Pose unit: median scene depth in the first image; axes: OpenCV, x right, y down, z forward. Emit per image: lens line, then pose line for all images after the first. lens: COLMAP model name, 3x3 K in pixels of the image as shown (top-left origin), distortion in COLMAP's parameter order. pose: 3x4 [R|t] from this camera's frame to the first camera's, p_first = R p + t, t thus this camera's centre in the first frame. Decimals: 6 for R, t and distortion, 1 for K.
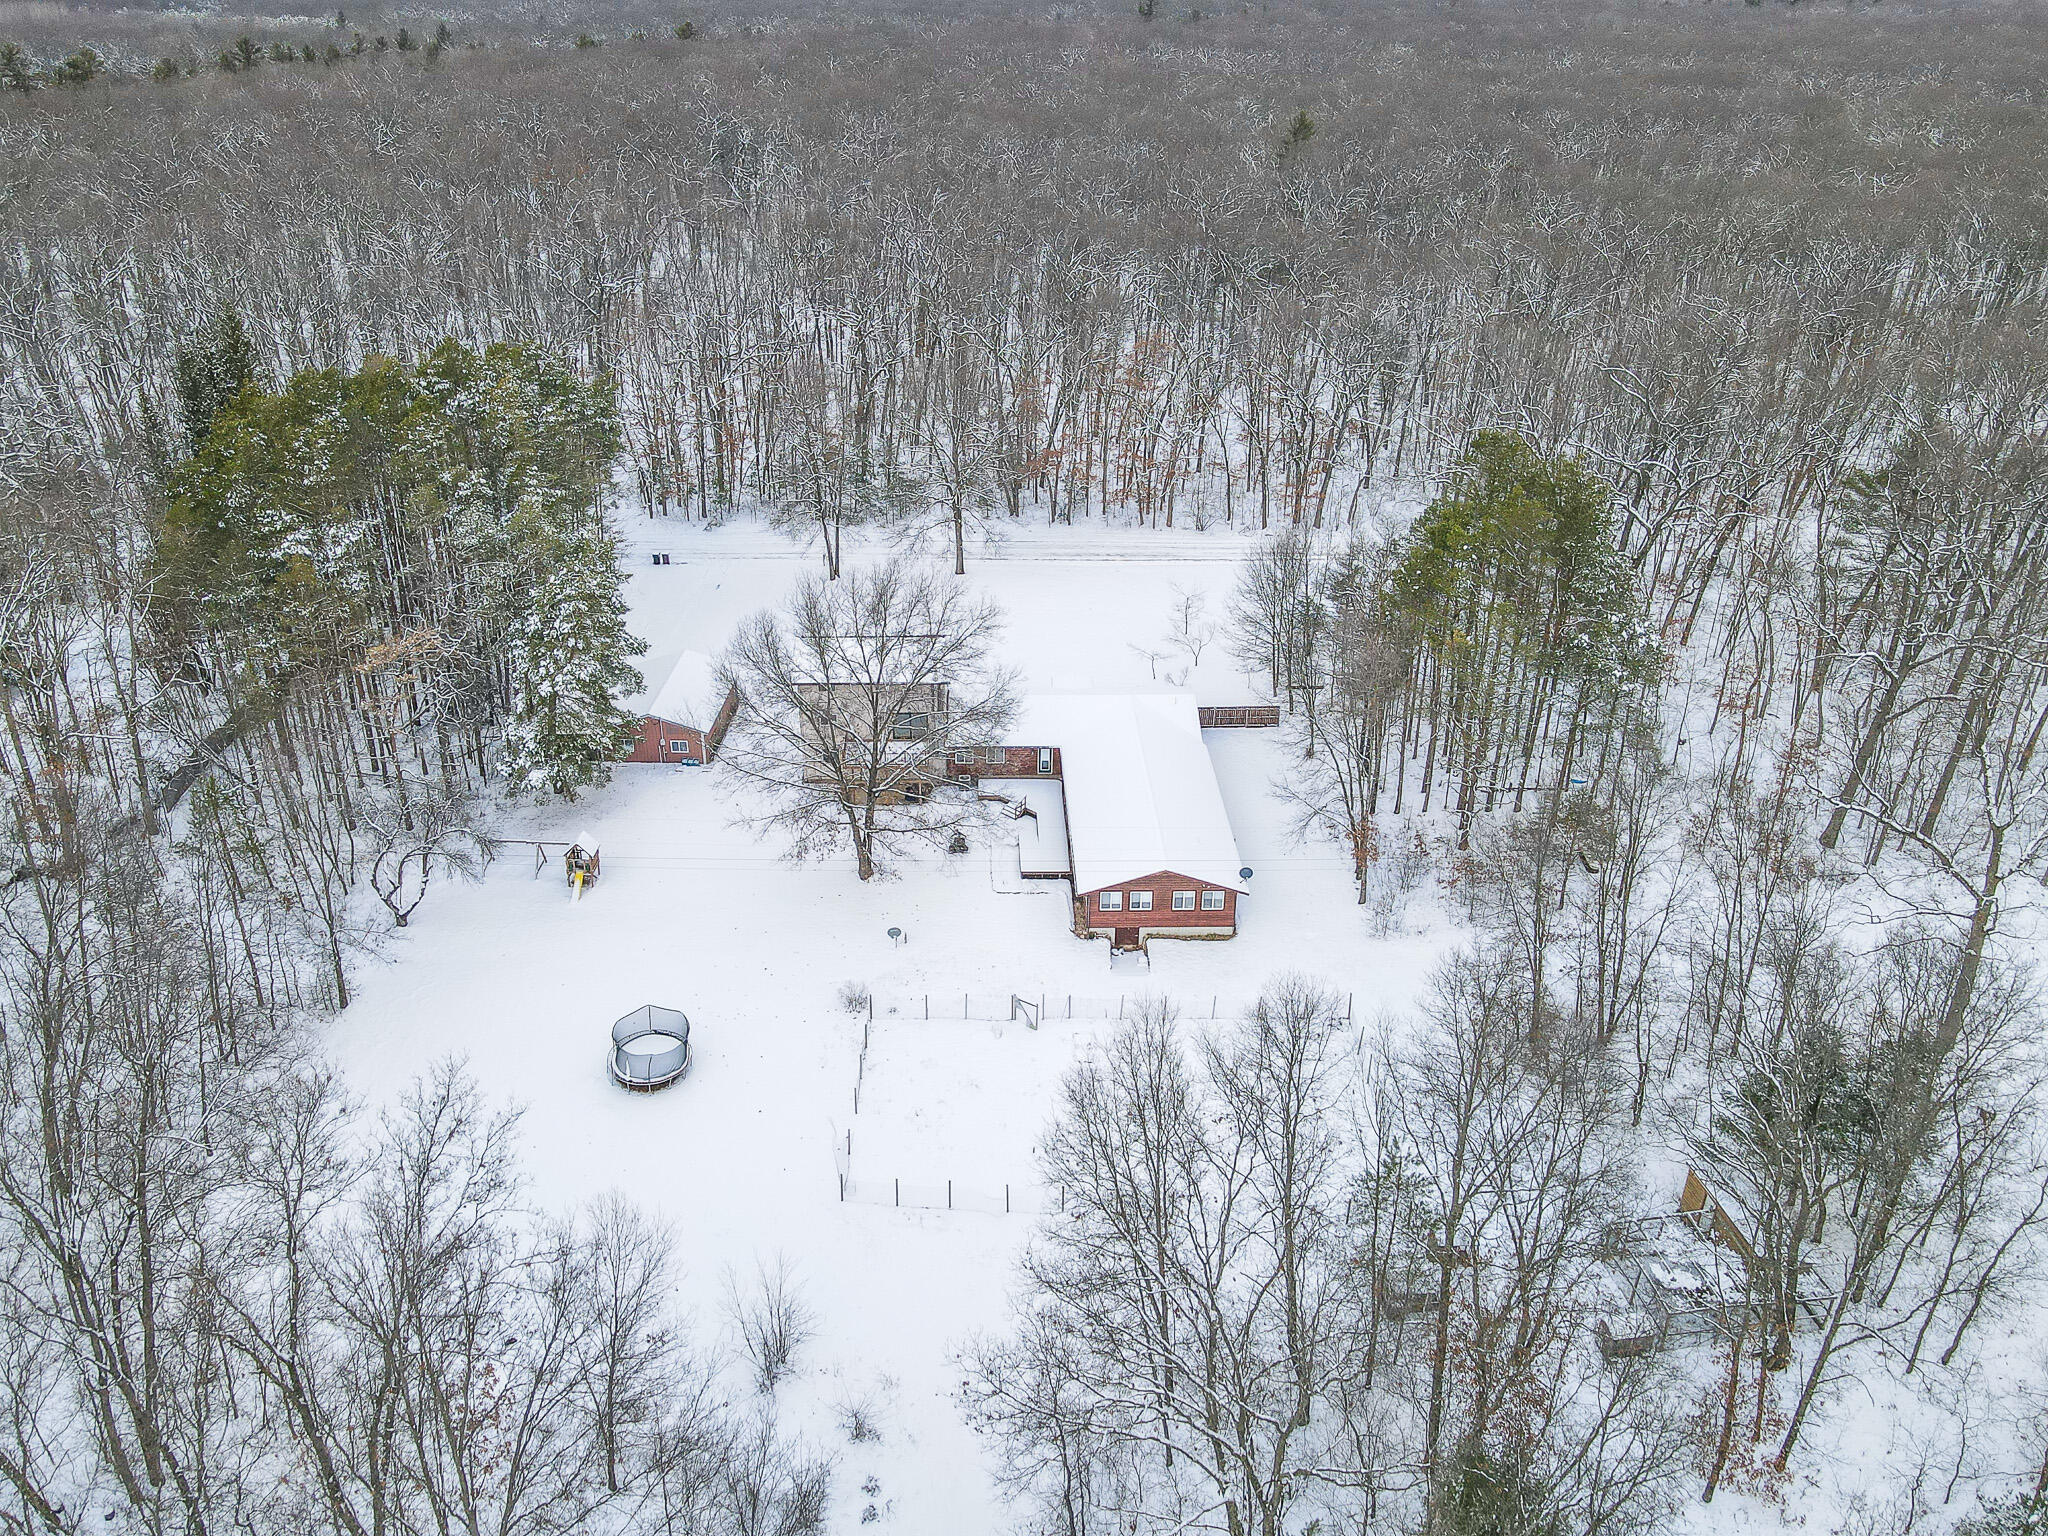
lens RADIAL K [[1485.1, 0, 1012.3], [0, 1485.1, 767.7], [0, 0, 1]] dist [0.005817, 0.007167]
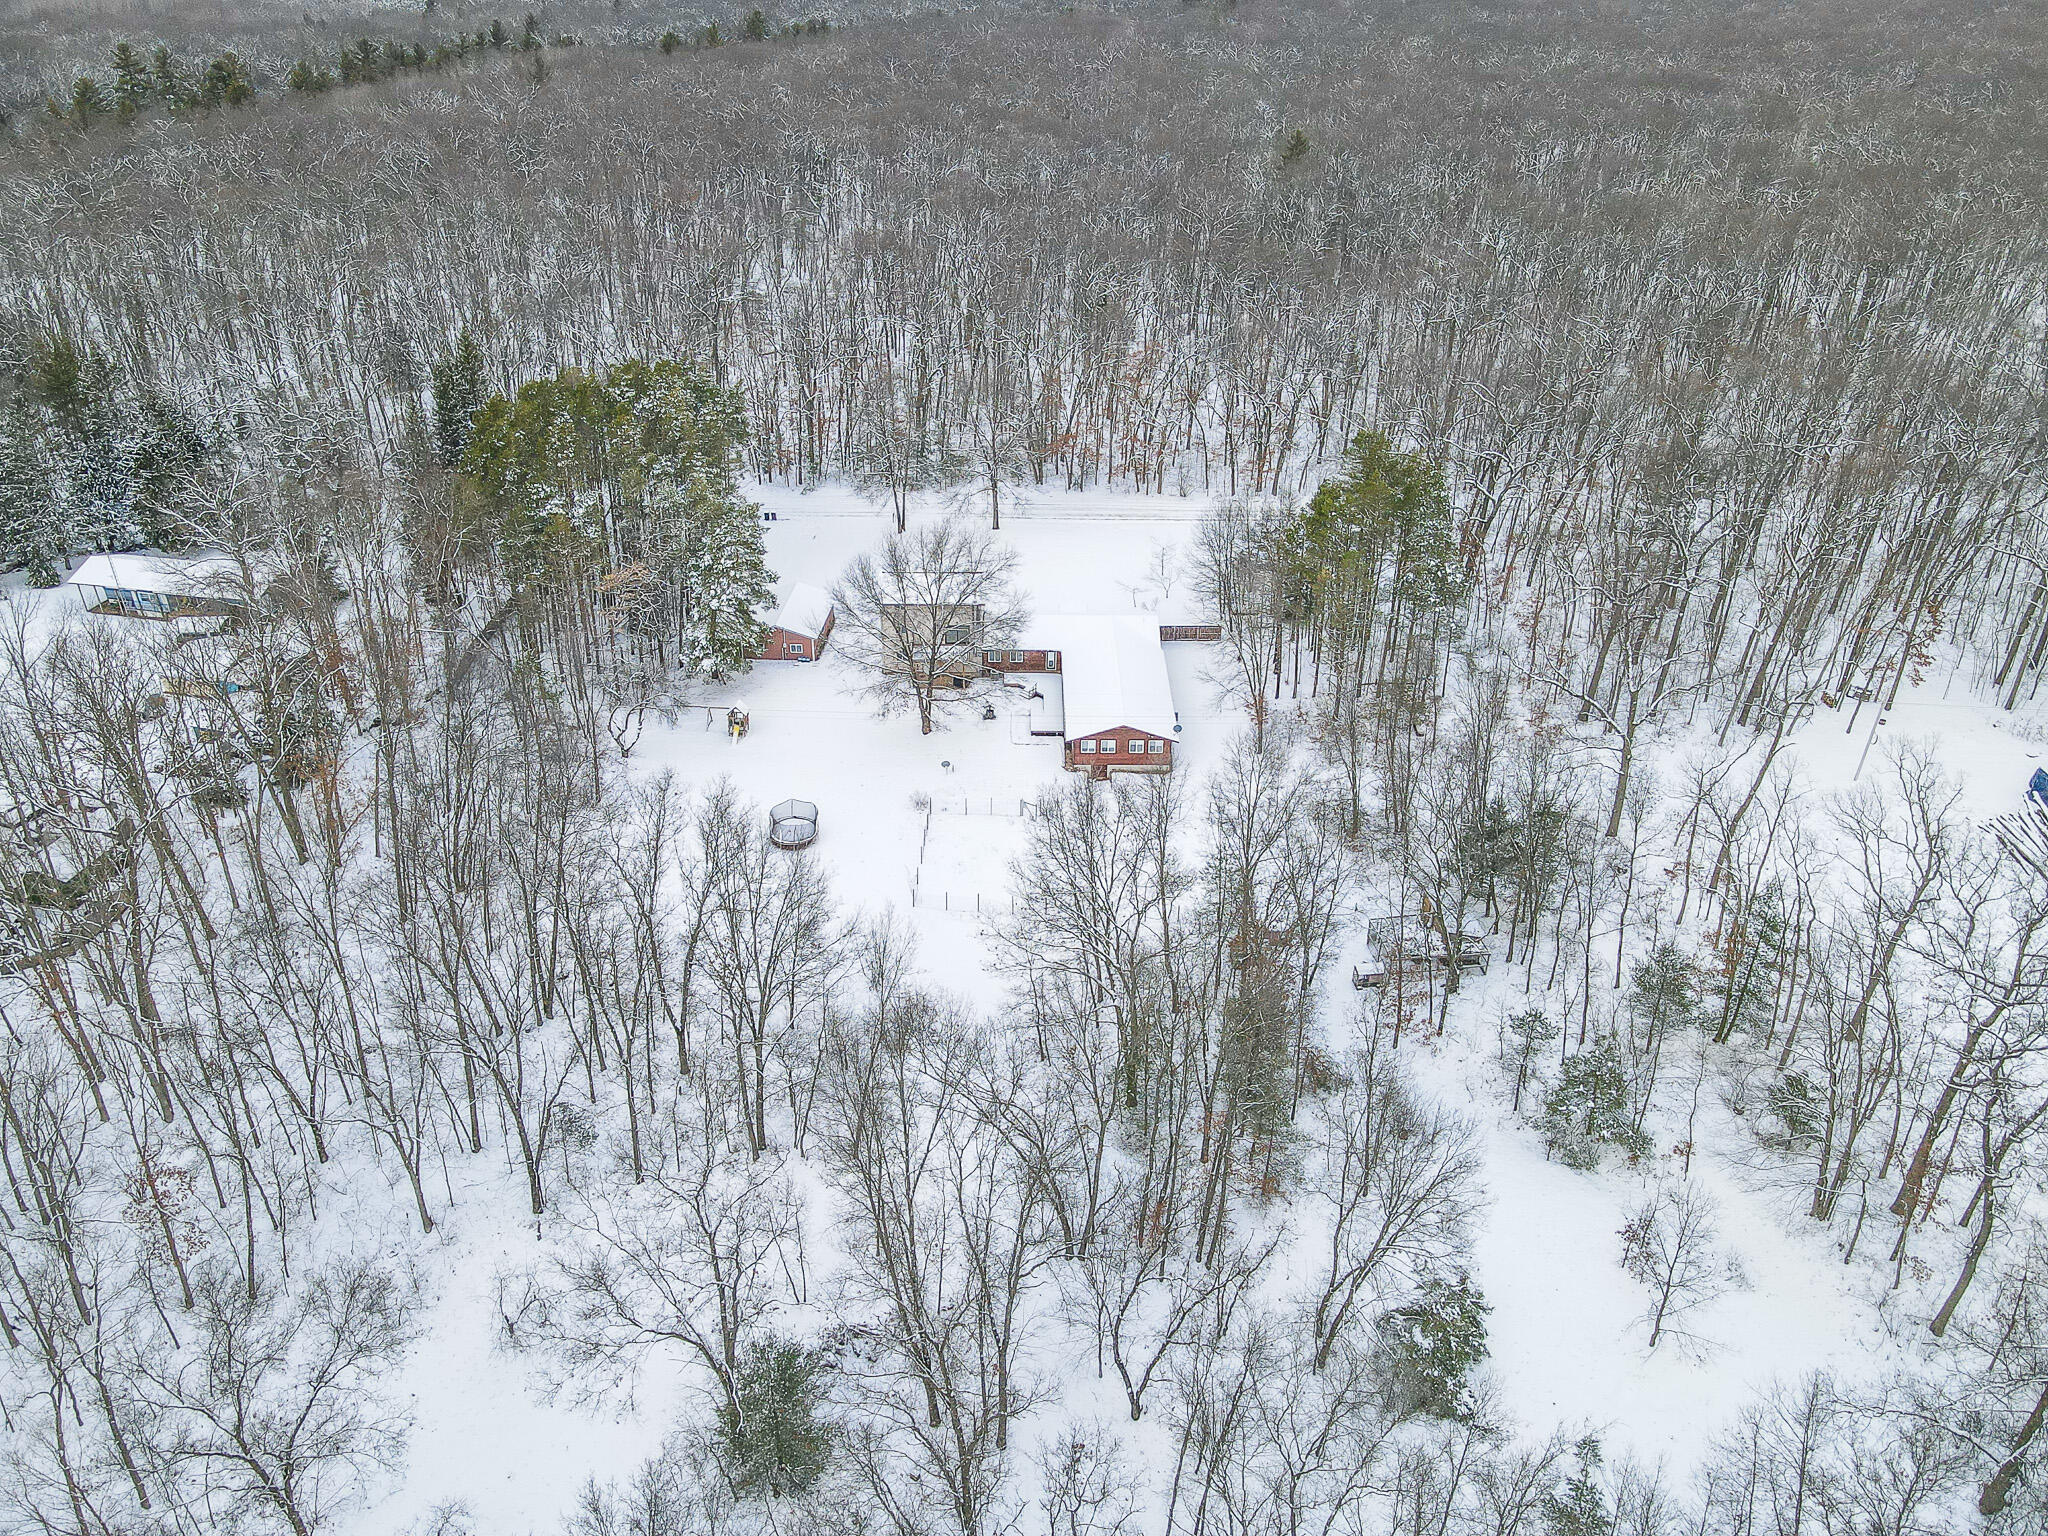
lens RADIAL K [[1485.1, 0, 1012.3], [0, 1485.1, 767.7], [0, 0, 1]] dist [0.005817, 0.007167]
pose [[0.999463, 0.011731, -0.030601, 0.030702], [-0.010827, 0.999505, 0.029534, 0.058509], [0.030932, -0.029187, 0.999095, -0.449538]]
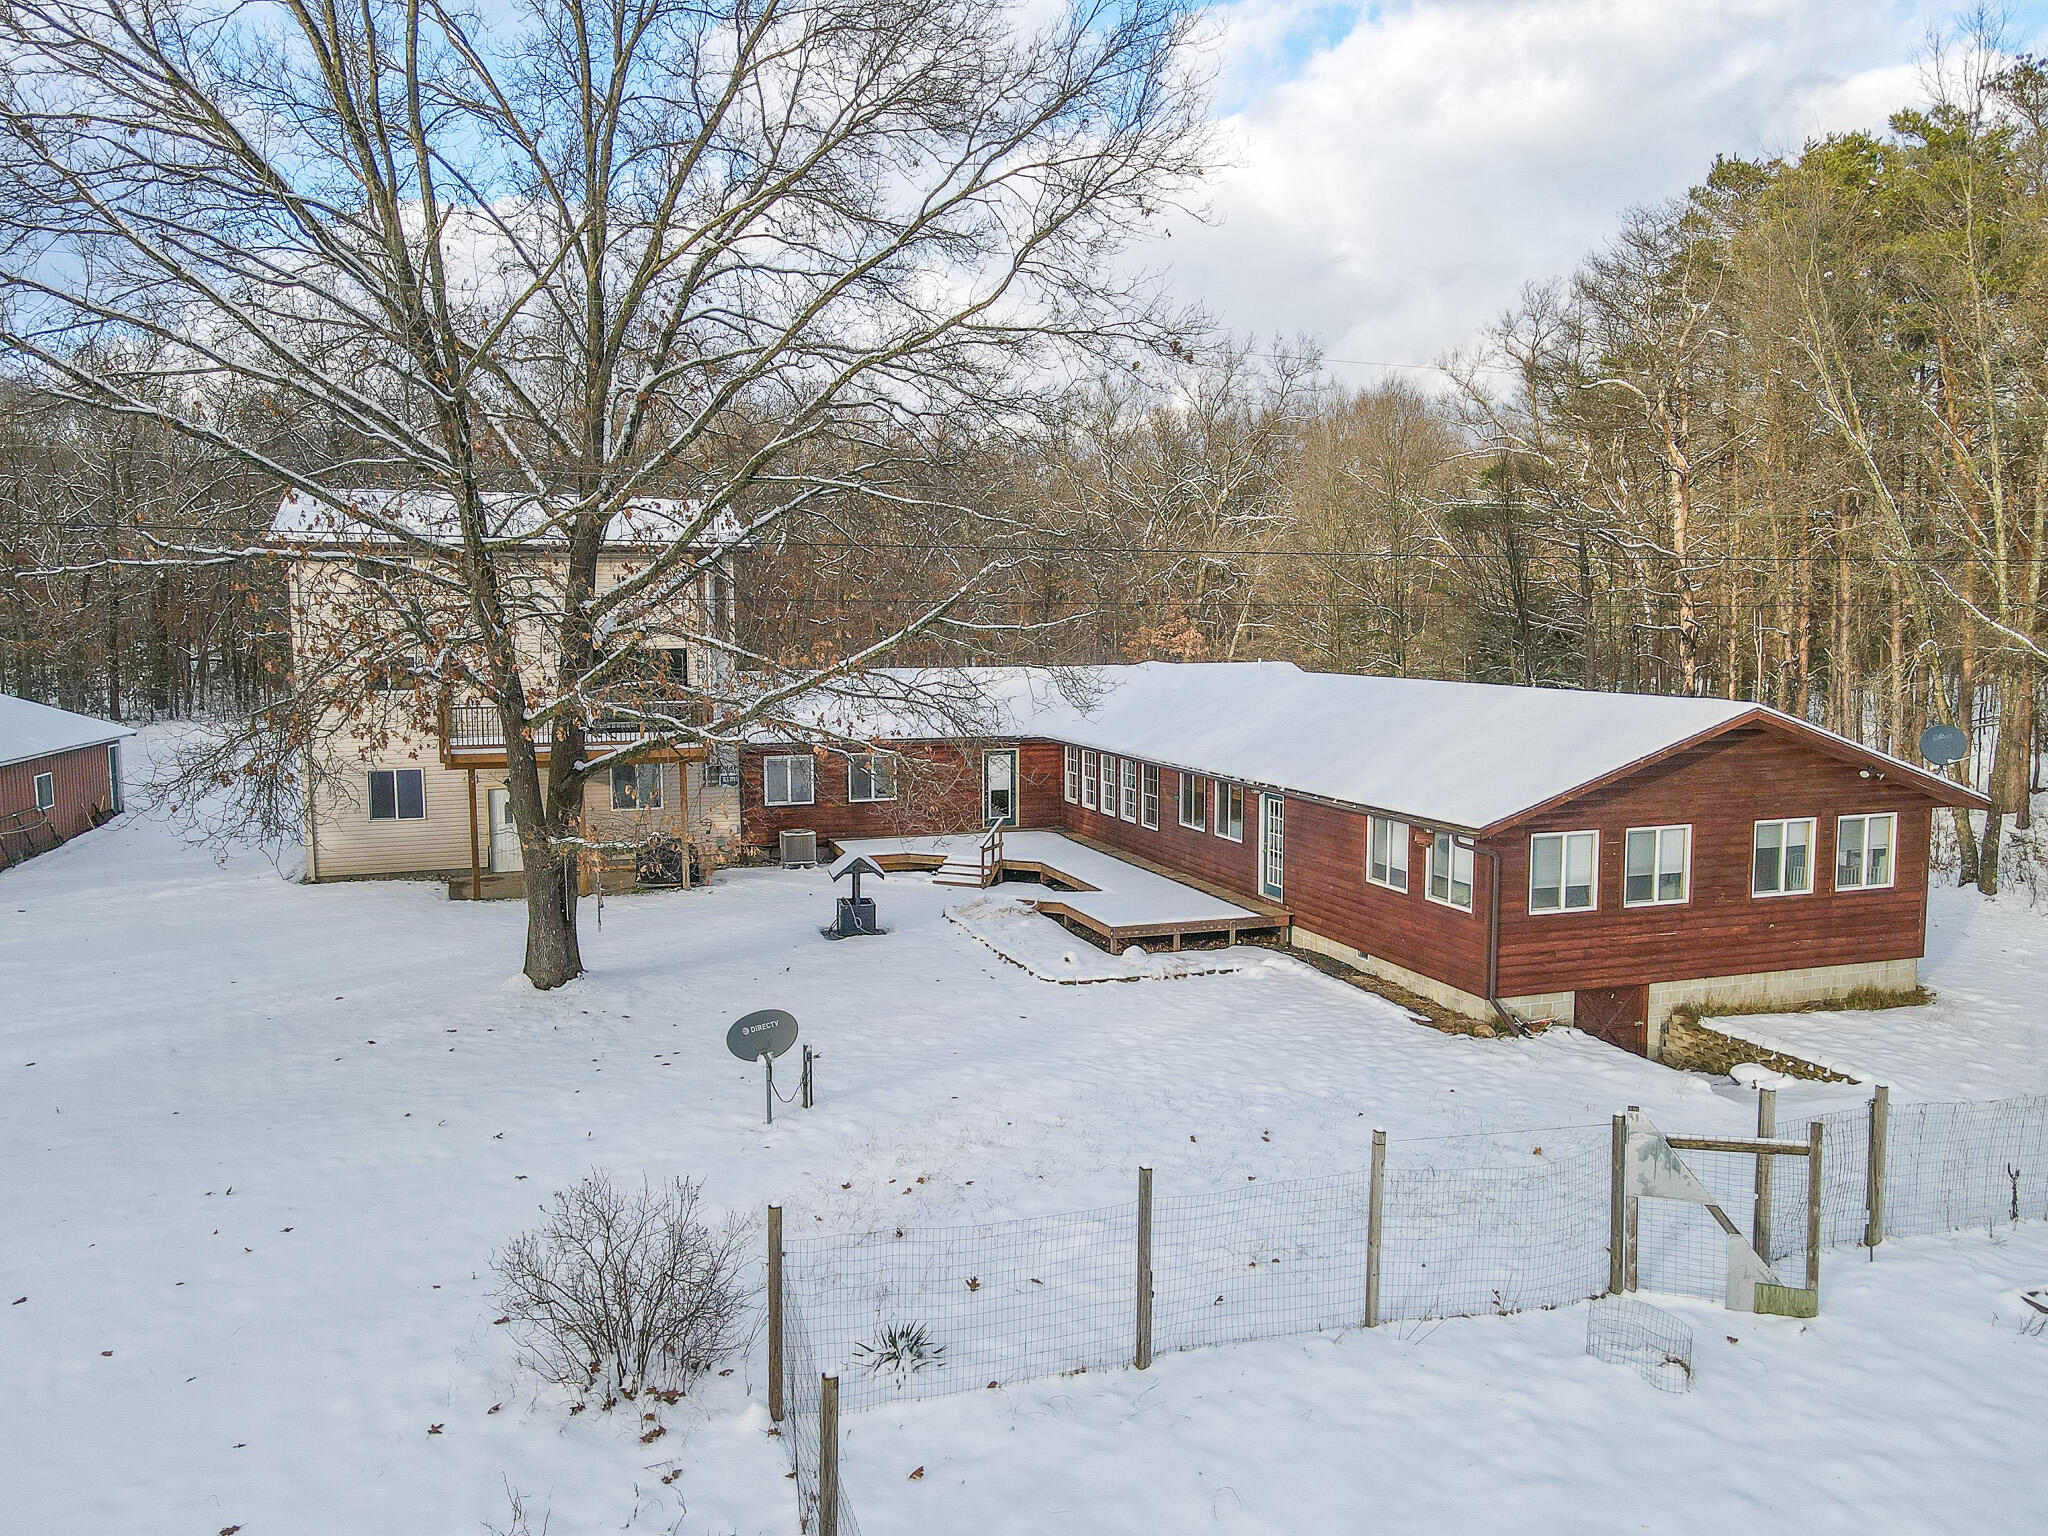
lens RADIAL K [[1485.1, 0, 1012.3], [0, 1485.1, 767.7], [0, 0, 1]] dist [0.005817, 0.007167]
pose [[0.954058, -0.033352, 0.297759, -0.089548], [0.145663, 0.920071, -0.363665, 0.133287], [-0.261831, 0.390330, 0.882659, 0.681272]]
